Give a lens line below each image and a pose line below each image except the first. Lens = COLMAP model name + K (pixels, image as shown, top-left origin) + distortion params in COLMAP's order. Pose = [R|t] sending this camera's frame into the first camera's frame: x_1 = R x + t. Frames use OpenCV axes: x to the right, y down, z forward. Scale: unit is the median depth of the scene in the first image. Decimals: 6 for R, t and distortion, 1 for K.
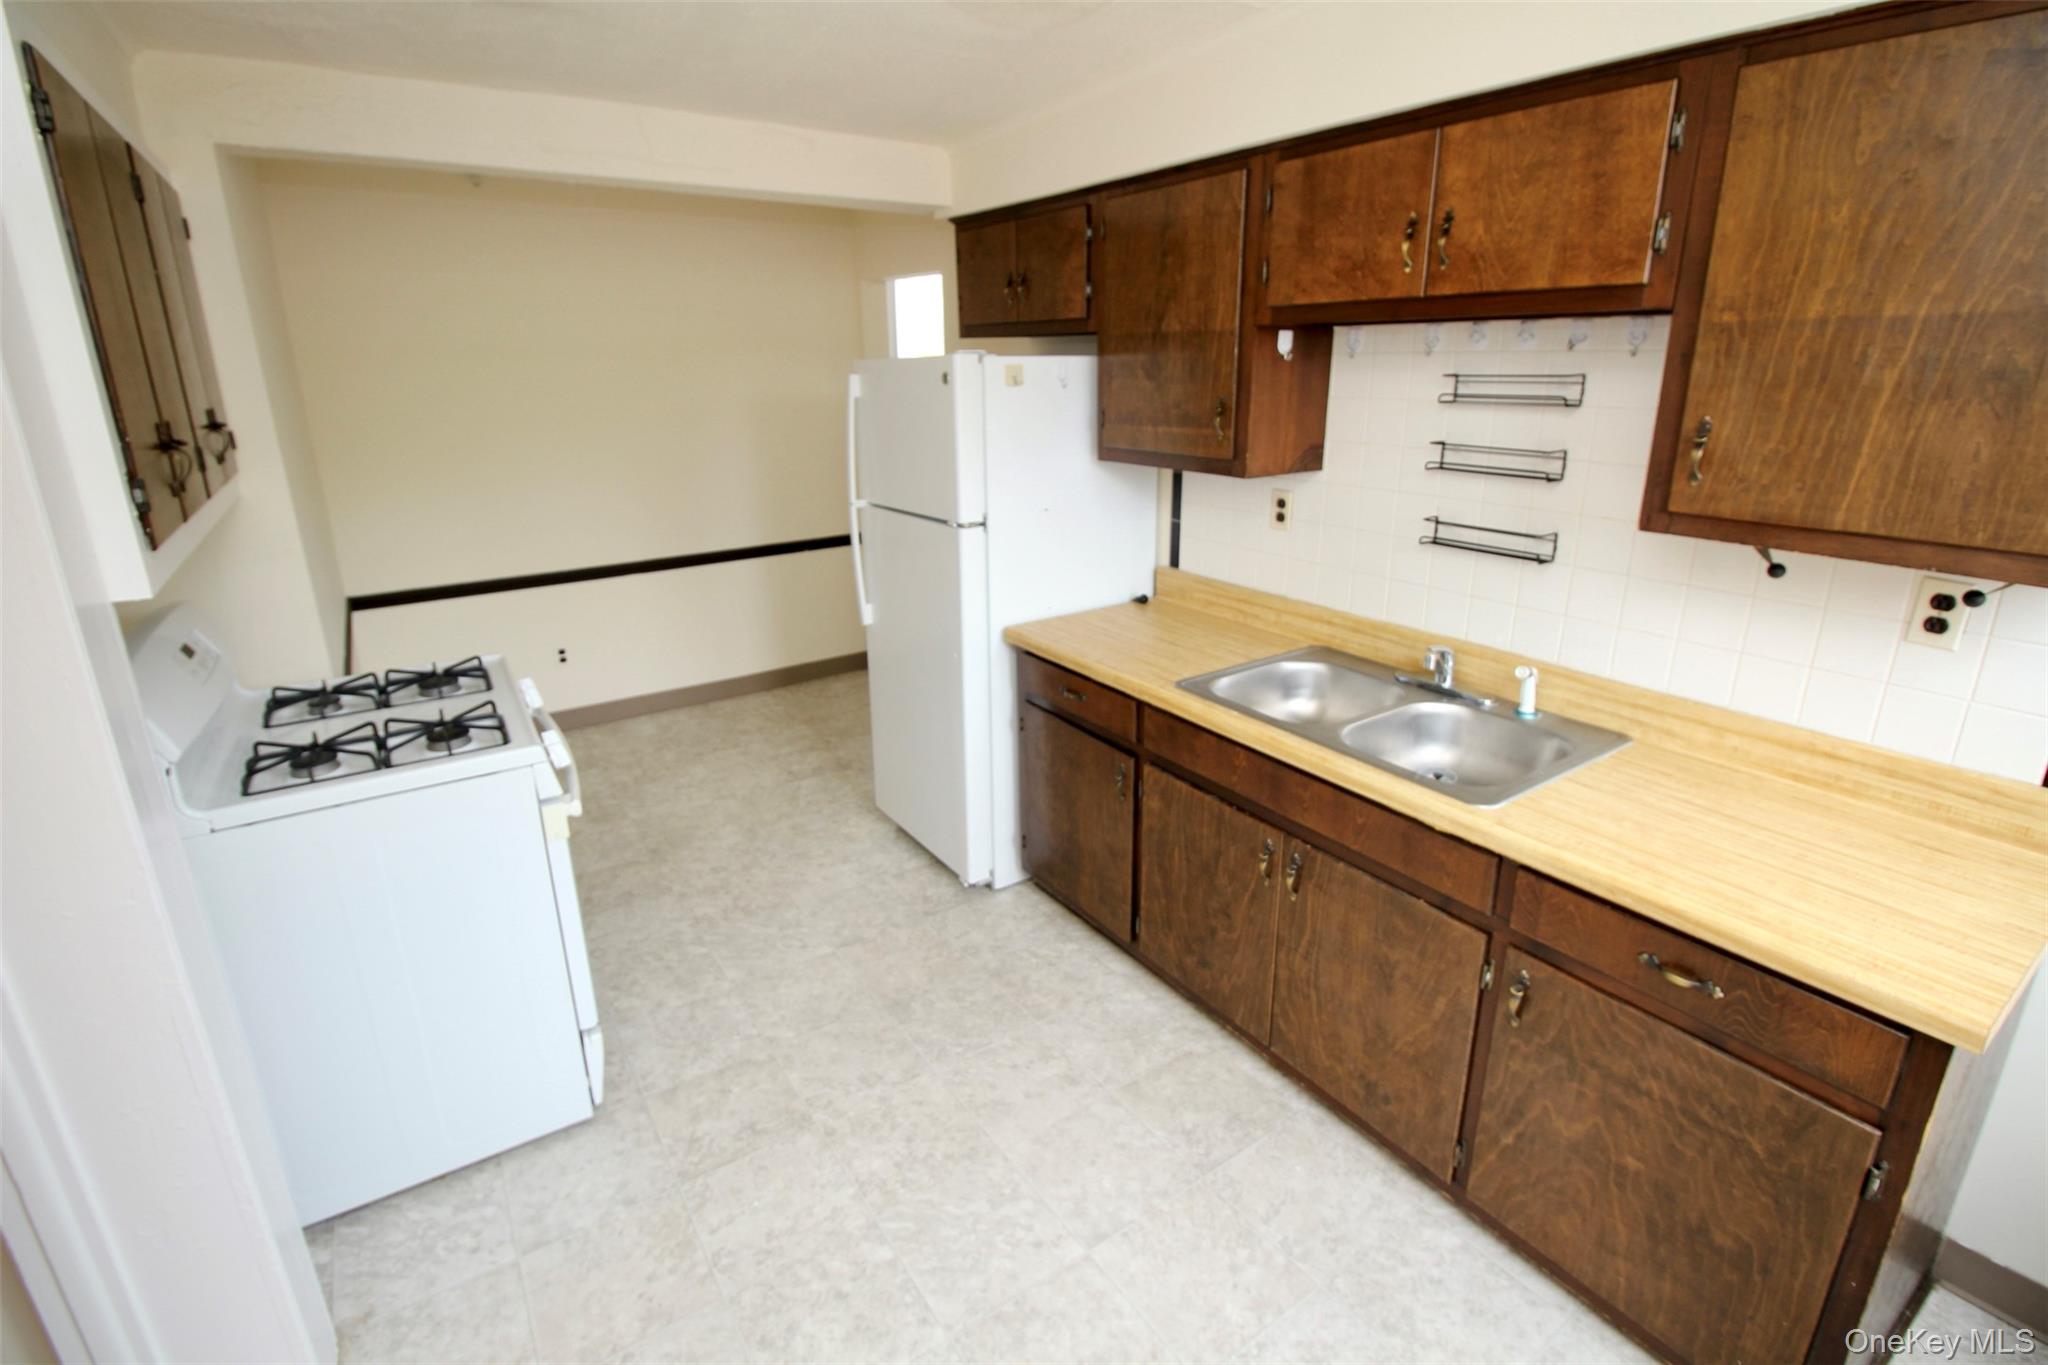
lens RADIAL K [[937.9, 0, 1030.1], [0, 937.9, 640.9], [0, 0, 1]] dist [-0.012038, -0.004565]
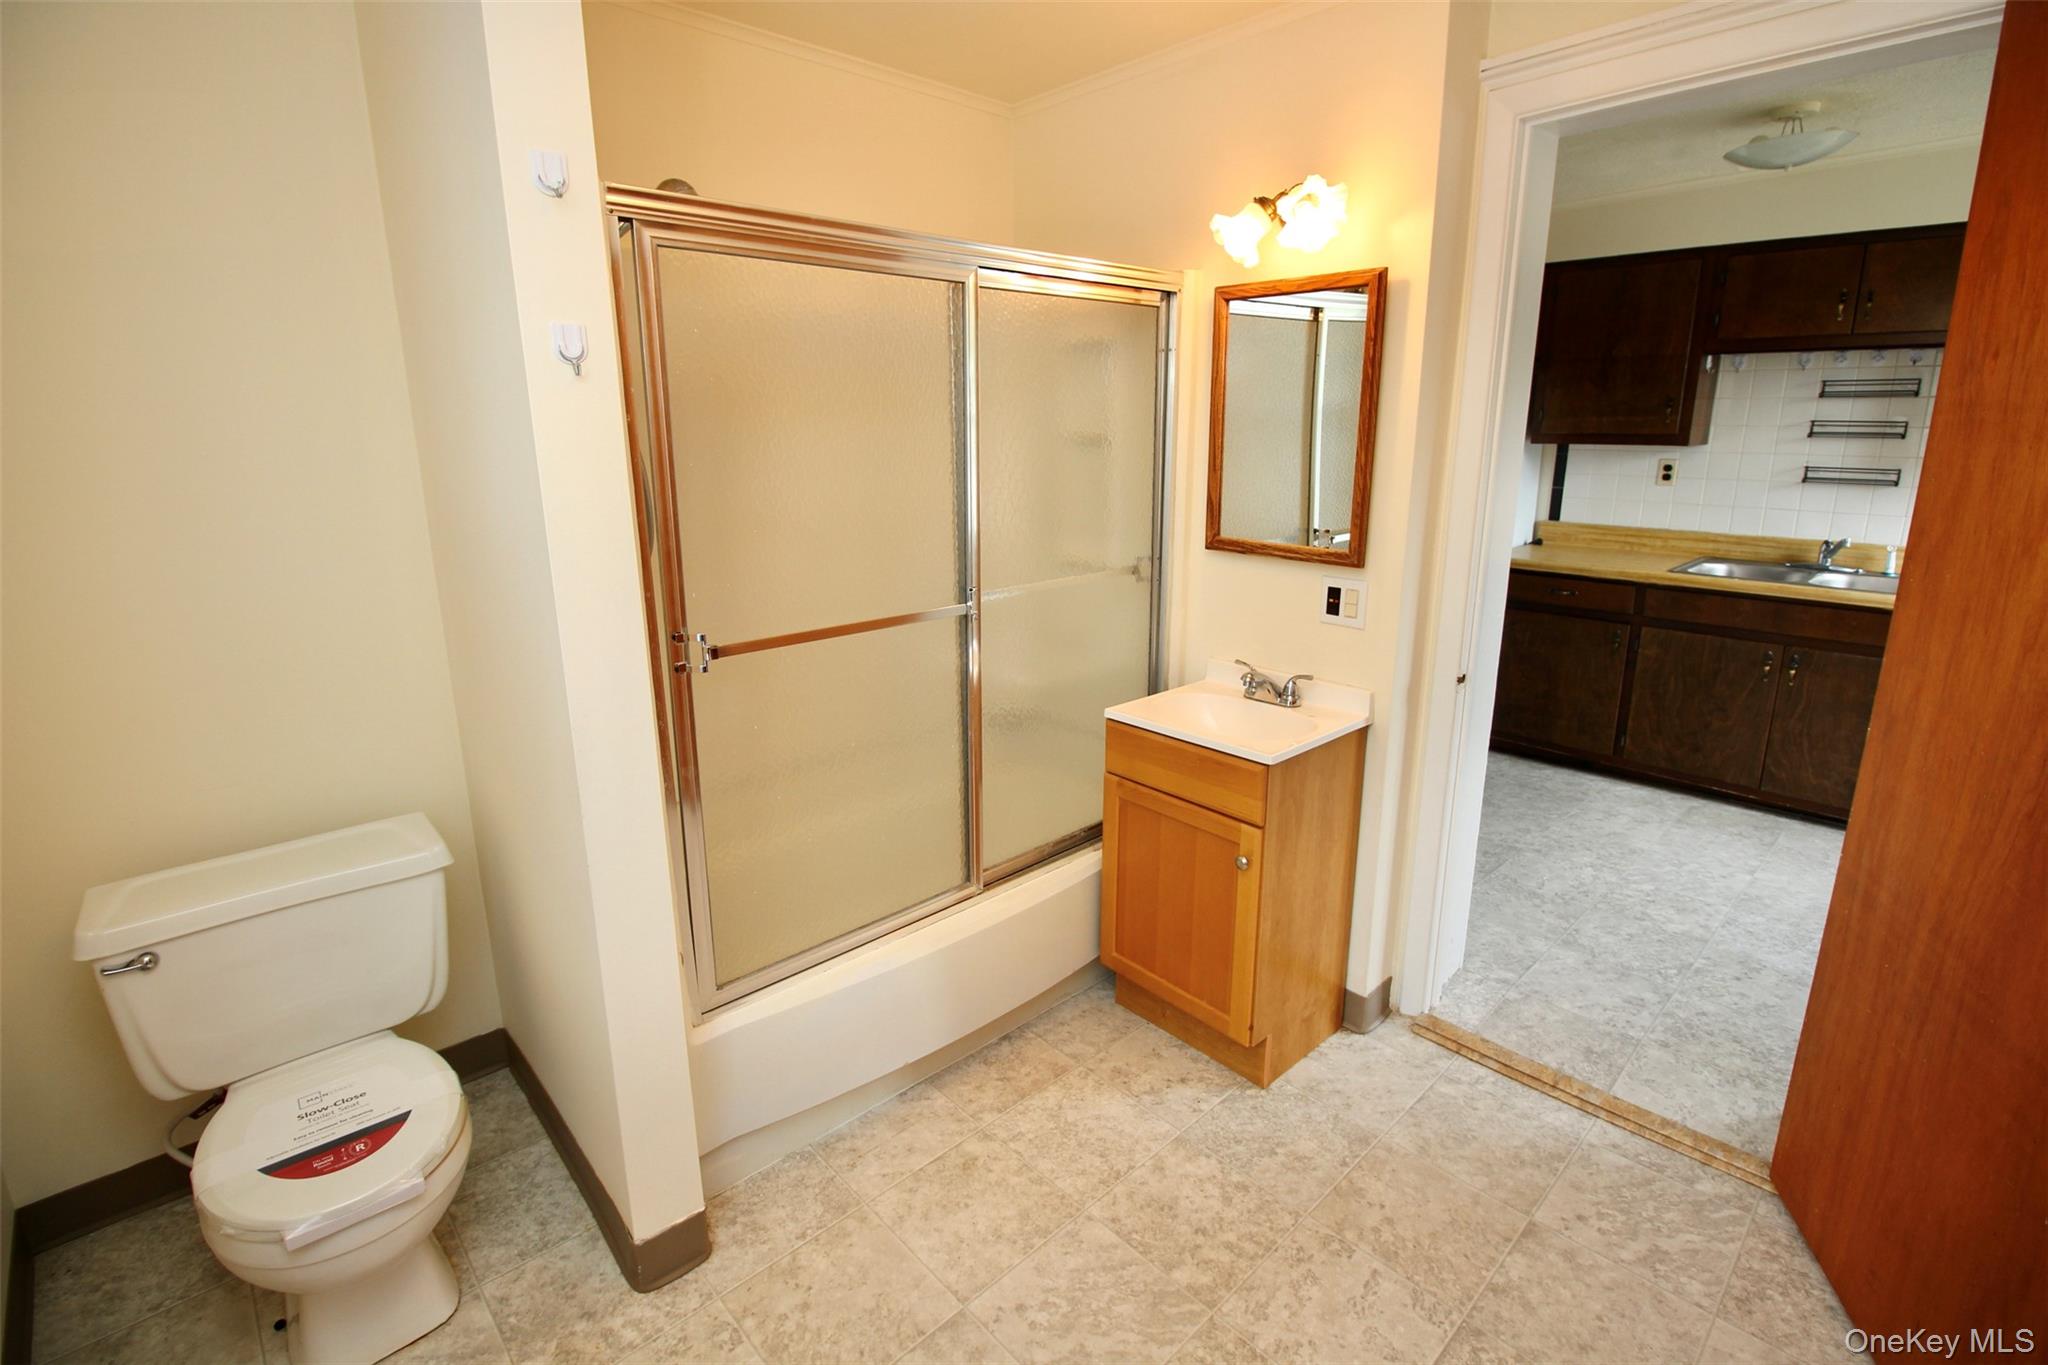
lens RADIAL K [[937.9, 0, 1048.4], [0, 937.9, 637.6], [0, 0, 1]] dist [-0.012038, -0.004565]
pose [[0.988062, -0.027142, 0.151646, -1.114107], [0.036333, 0.997645, -0.058174, 0.209013], [-0.149710, 0.062989, 0.986722, -0.388027]]
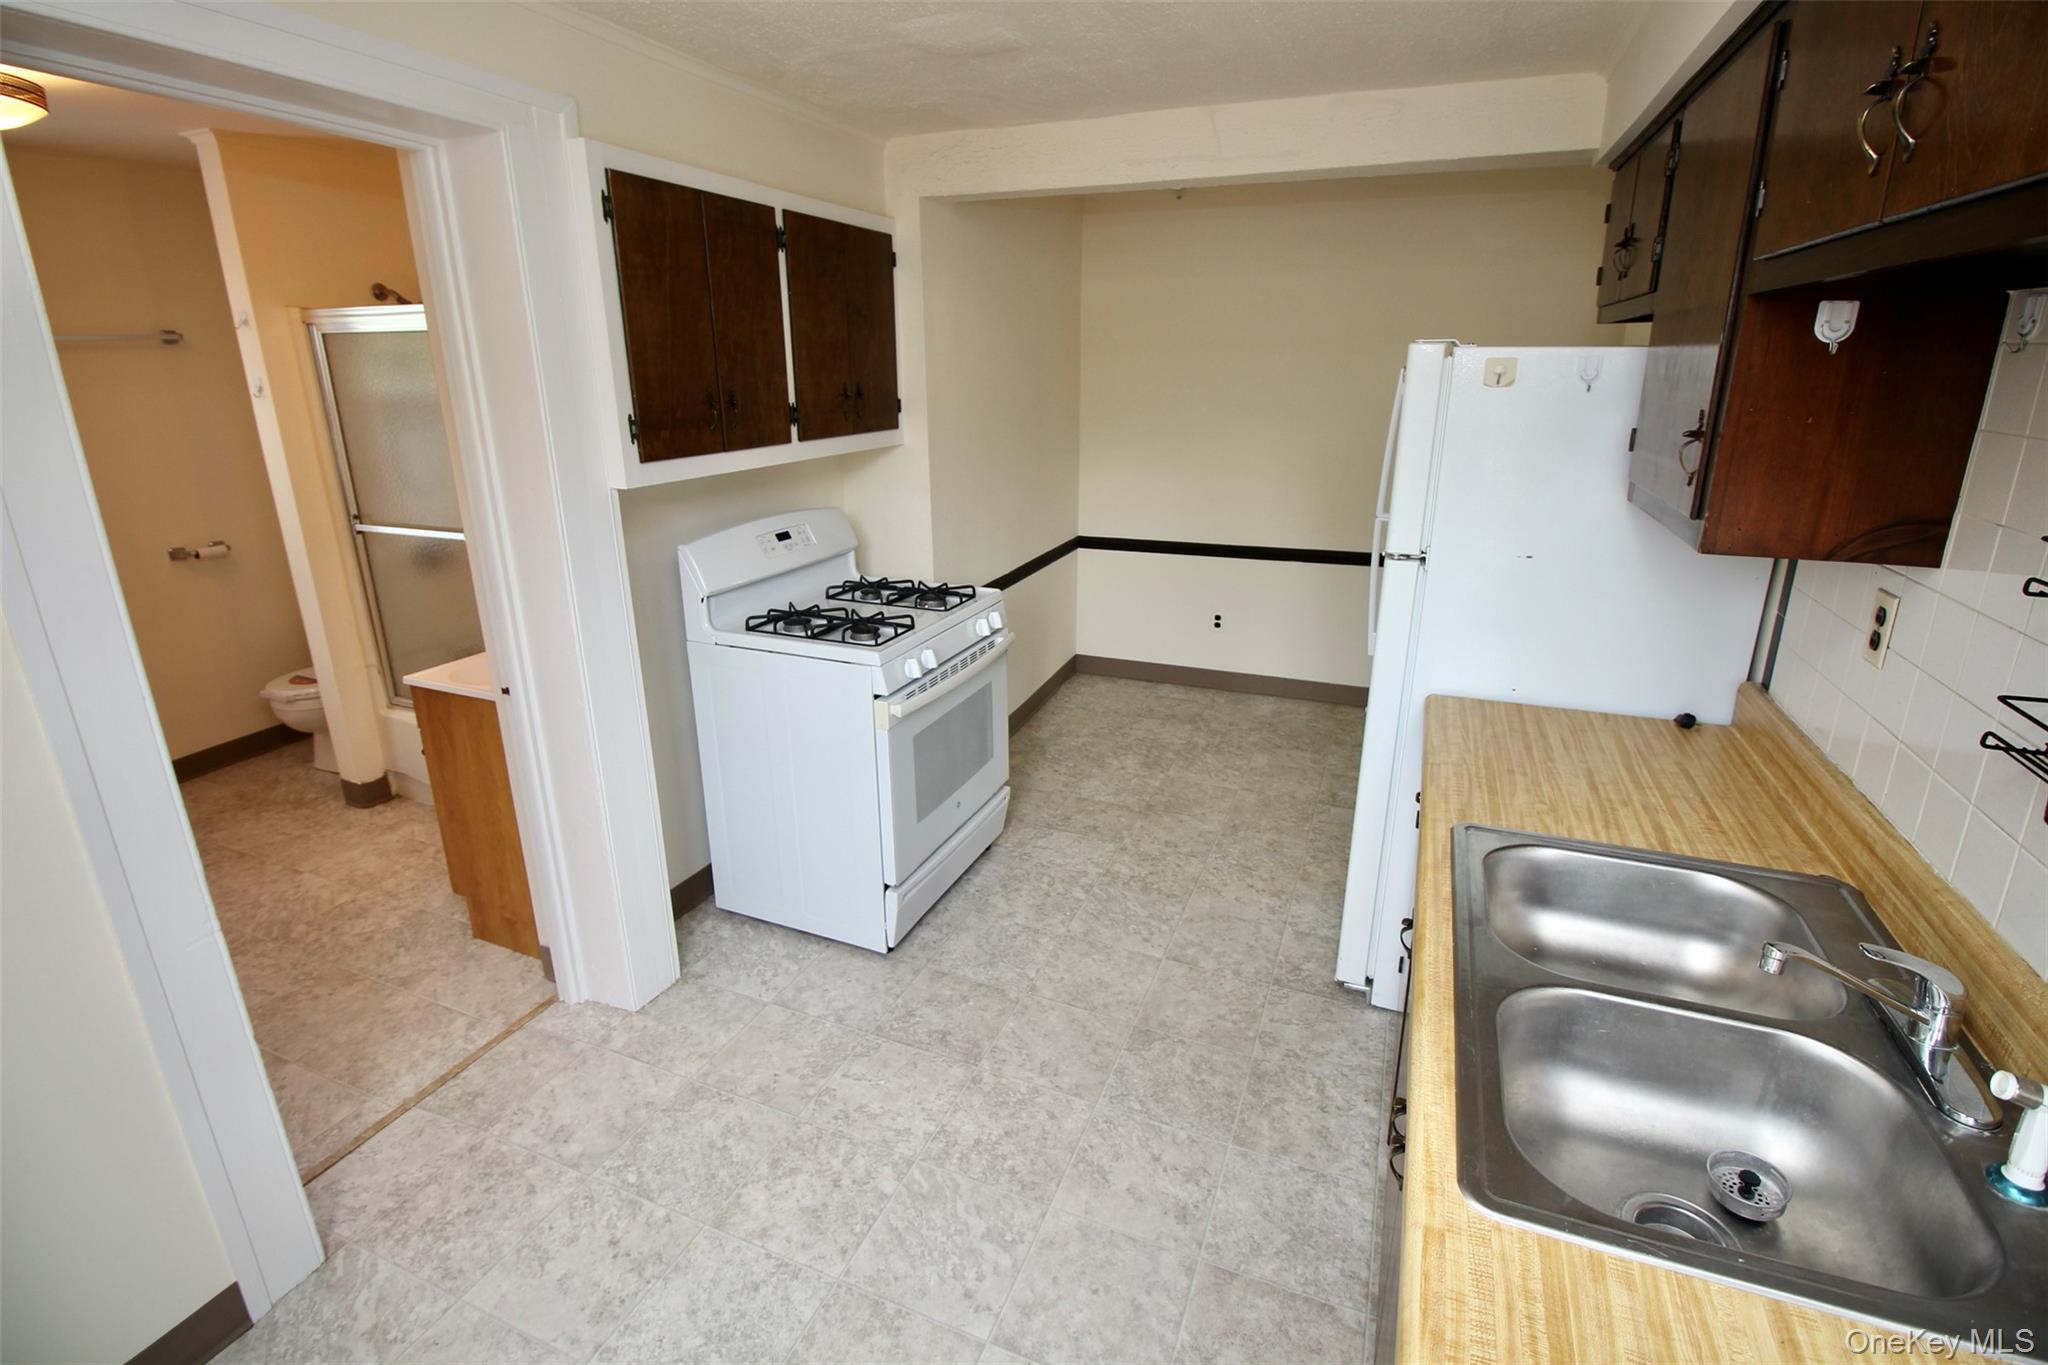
lens RADIAL K [[937.9, 0, 1025.2], [0, 937.9, 644.0], [0, 0, 1]] dist [-0.012038, -0.004565]
pose [[0.551640, 0.247562, -0.796497, 0.484430], [-0.239861, 0.961684, 0.132781, -0.094359], [0.798849, 0.117802, 0.589883, 0.321363]]
